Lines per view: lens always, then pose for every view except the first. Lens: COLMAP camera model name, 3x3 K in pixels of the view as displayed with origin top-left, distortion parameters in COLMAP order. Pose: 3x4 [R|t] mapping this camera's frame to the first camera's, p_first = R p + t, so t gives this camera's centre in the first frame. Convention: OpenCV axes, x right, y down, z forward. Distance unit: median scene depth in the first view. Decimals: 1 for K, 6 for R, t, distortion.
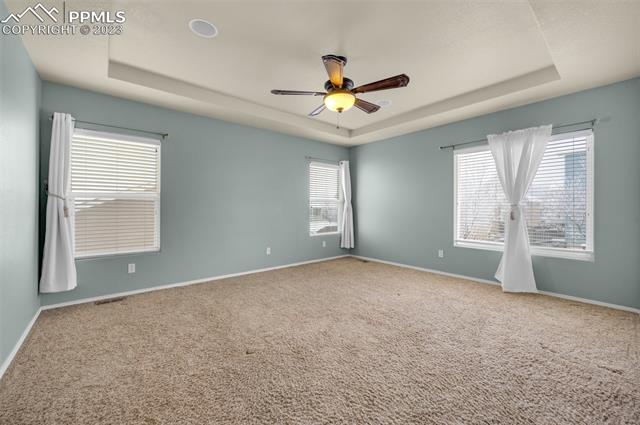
lens RADIAL K [[256.9, 0, 319.6], [0, 256.9, 208.1], [0, 0, 1]] dist [-0.000398, -0.000019]
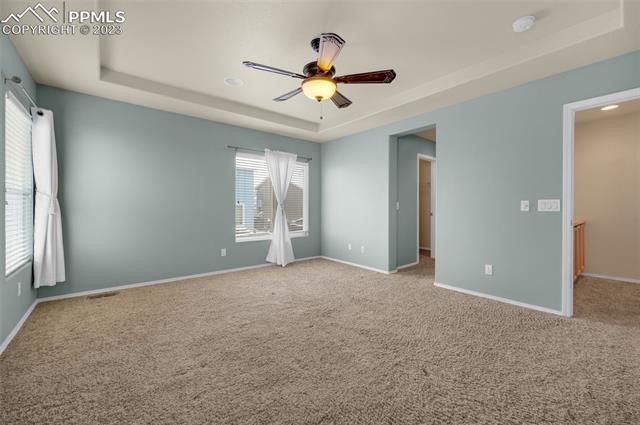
lens RADIAL K [[256.9, 0, 322.6], [0, 256.9, 211.2], [0, 0, 1]] dist [-0.000398, -0.000019]
pose [[0.003739, -0.021464, 0.999763, -0.605006], [-0.005056, 0.999756, 0.021483, -0.006396], [-0.999980, -0.005135, 0.003629, 0.712696]]
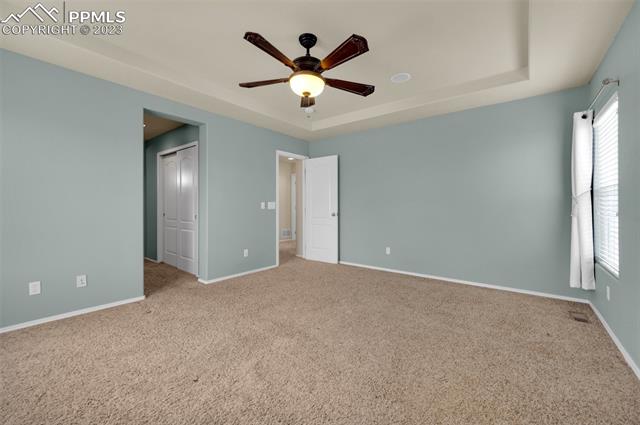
lens RADIAL K [[256.9, 0, 322.8], [0, 256.9, 207.8], [0, 0, 1]] dist [-0.000398, -0.000019]
pose [[-0.979812, -0.005121, -0.199856, 0.126378], [-0.004673, 0.999985, -0.002713, 0.003272], [0.199867, -0.001724, -0.979822, 1.340034]]
